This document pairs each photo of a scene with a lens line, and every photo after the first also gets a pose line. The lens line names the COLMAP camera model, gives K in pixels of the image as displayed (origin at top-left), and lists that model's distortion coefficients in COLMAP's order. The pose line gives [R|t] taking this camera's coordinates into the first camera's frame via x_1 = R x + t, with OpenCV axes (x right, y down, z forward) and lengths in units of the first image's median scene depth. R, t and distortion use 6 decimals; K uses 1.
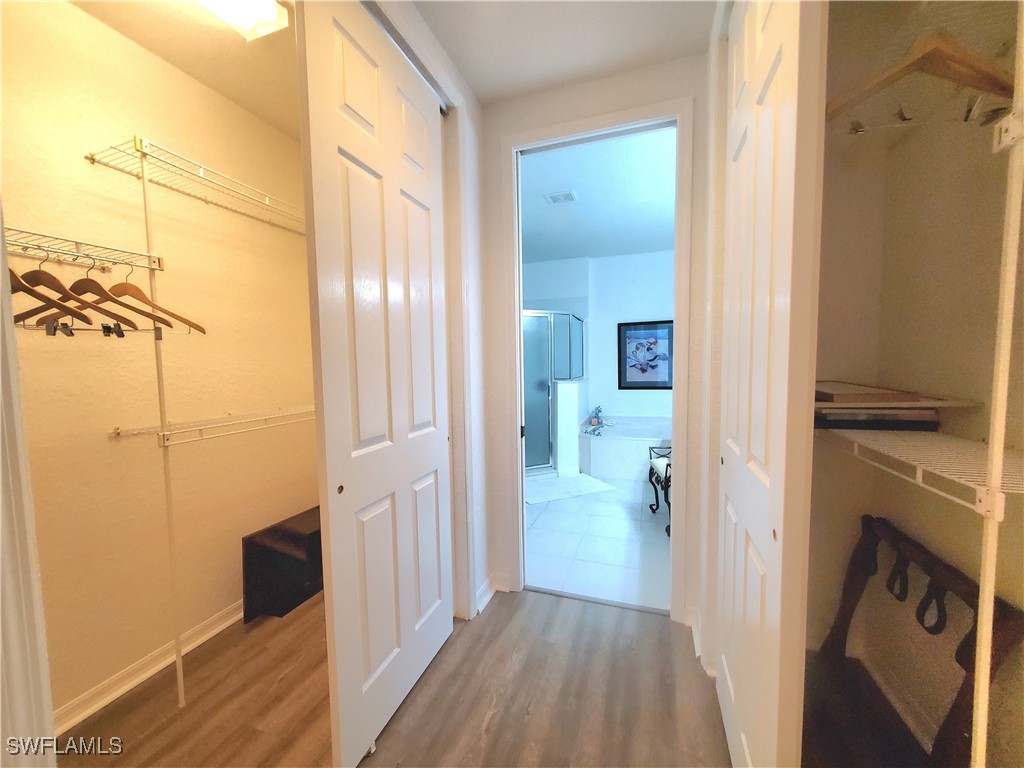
lens RADIAL K [[407.3, 0, 511.4], [0, 407.3, 385.4], [0, 0, 1]] dist [-0.002166, -0.000192]
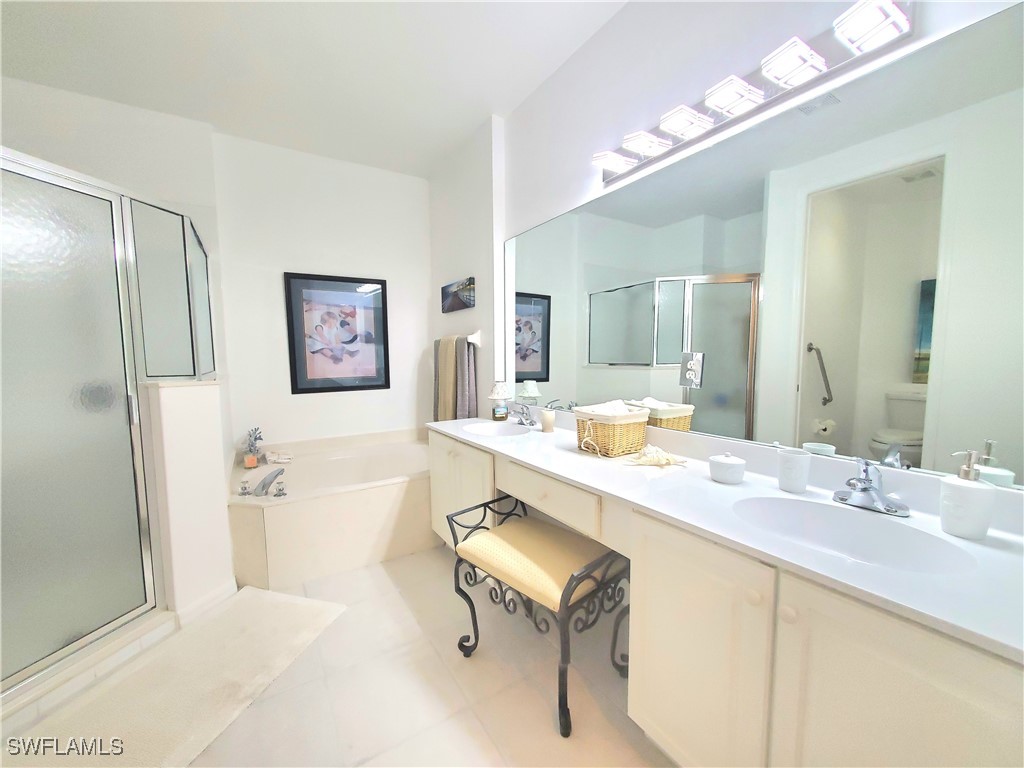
lens RADIAL K [[407.3, 0, 505.1], [0, 407.3, 391.1], [0, 0, 1]] dist [-0.002166, -0.000192]
pose [[0.640520, -0.056866, 0.765834, 0.024985], [0.045340, 0.998315, 0.036207, -0.000948], [-0.766602, 0.011532, 0.642019, 0.433563]]
